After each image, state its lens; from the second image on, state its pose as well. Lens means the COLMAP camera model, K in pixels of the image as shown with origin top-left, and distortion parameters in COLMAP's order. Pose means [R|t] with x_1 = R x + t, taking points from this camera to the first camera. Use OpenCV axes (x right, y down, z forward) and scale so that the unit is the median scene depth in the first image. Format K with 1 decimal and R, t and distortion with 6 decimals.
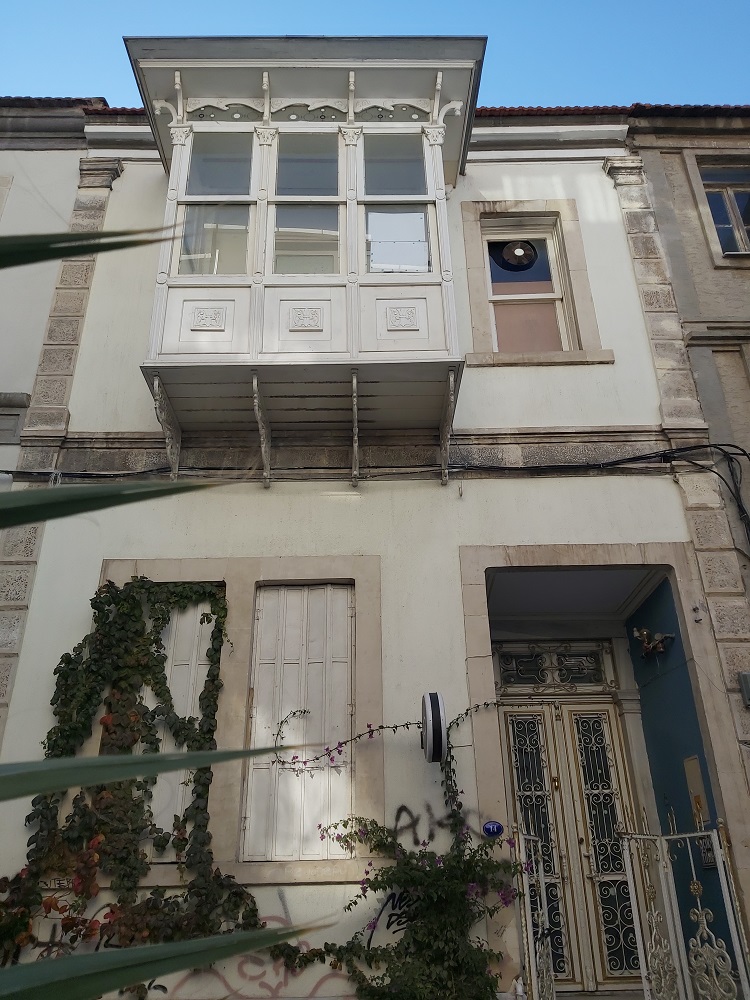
lens RADIAL K [[761.0, 0, 375.0], [0, 761.0, 500.0], [0, 0, 1]] dist [-0.001366, -0.009960]
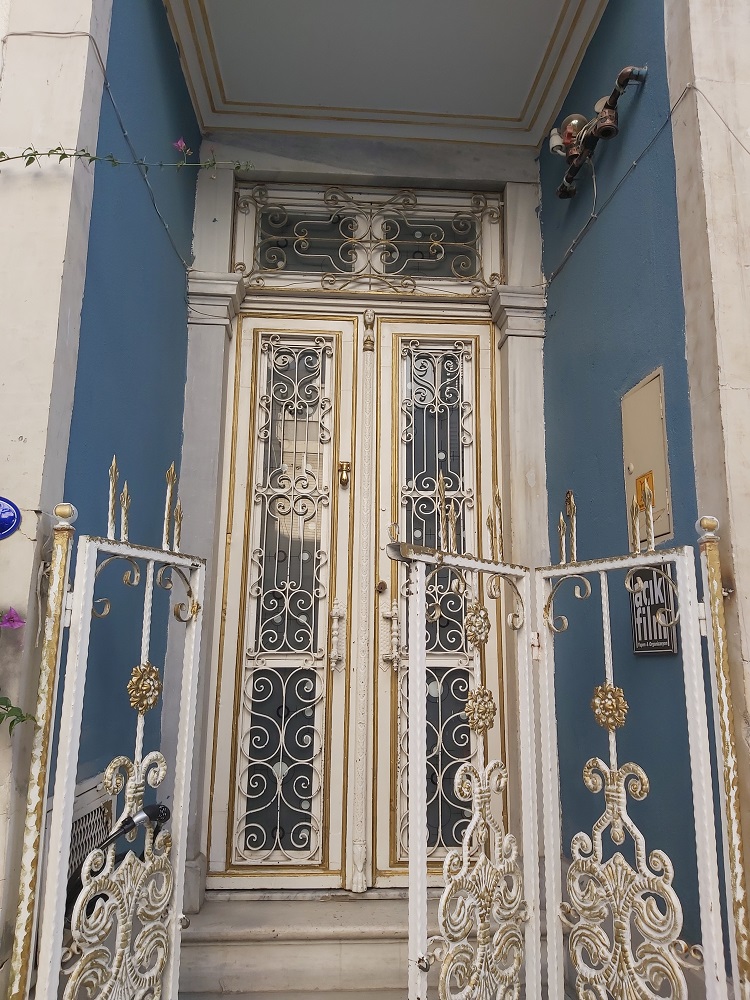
lens RADIAL K [[750.7, 0, 375.0], [0, 750.7, 500.0], [0, 0, 1]] dist [0.182885, -0.321925]
pose [[0.997661, 0.041615, 0.054236, 0.240852], [-0.054467, 0.963322, 0.262763, 0.275195], [-0.041312, -0.265102, 0.963335, 0.568603]]
